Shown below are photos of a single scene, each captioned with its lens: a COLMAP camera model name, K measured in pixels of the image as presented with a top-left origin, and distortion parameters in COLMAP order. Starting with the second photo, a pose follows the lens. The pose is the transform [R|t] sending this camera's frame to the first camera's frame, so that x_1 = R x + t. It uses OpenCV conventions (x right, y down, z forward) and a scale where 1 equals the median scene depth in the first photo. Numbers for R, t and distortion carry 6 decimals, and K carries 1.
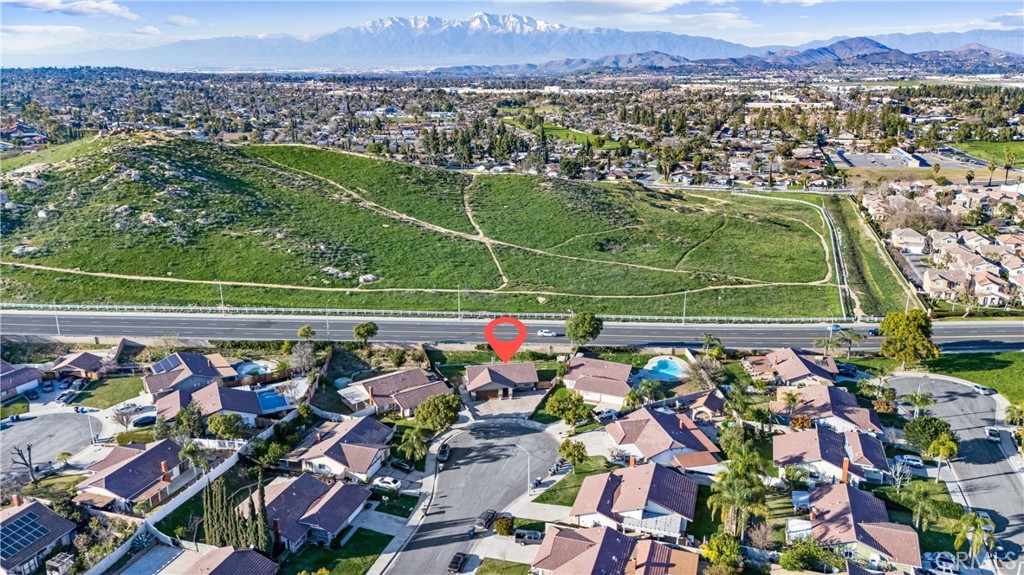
lens RADIAL K [[748.0, 0, 512.0], [0, 748.0, 287.5], [0, 0, 1]] dist [0.043924, -0.043542]
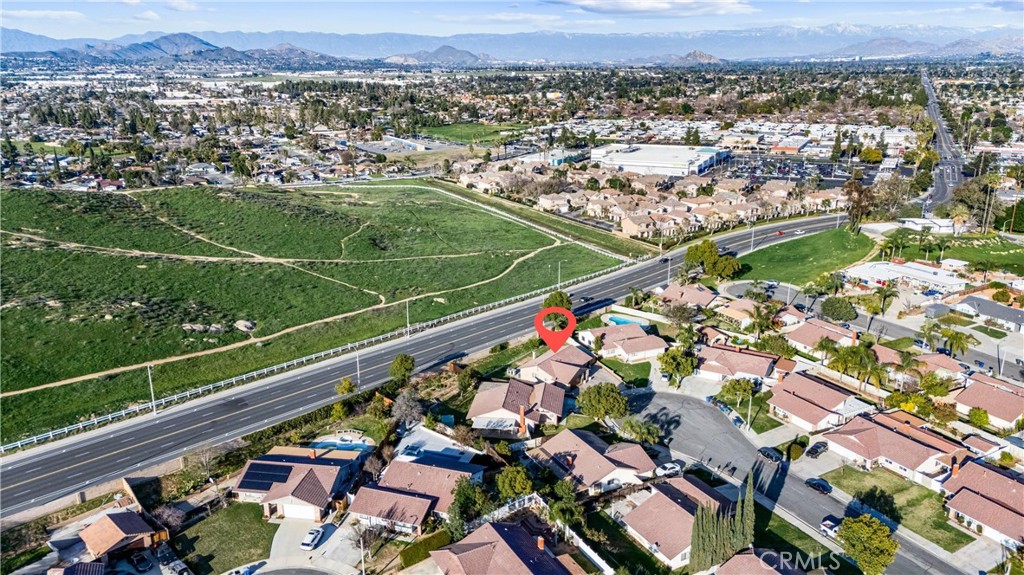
lens RADIAL K [[748.0, 0, 512.0], [0, 748.0, 287.5], [0, 0, 1]] dist [0.043924, -0.043542]
pose [[0.683631, -0.204299, 0.700650, -0.696577], [0.200903, 0.975610, 0.088450, -0.081395], [-0.701632, 0.080296, 0.708001, 0.289366]]
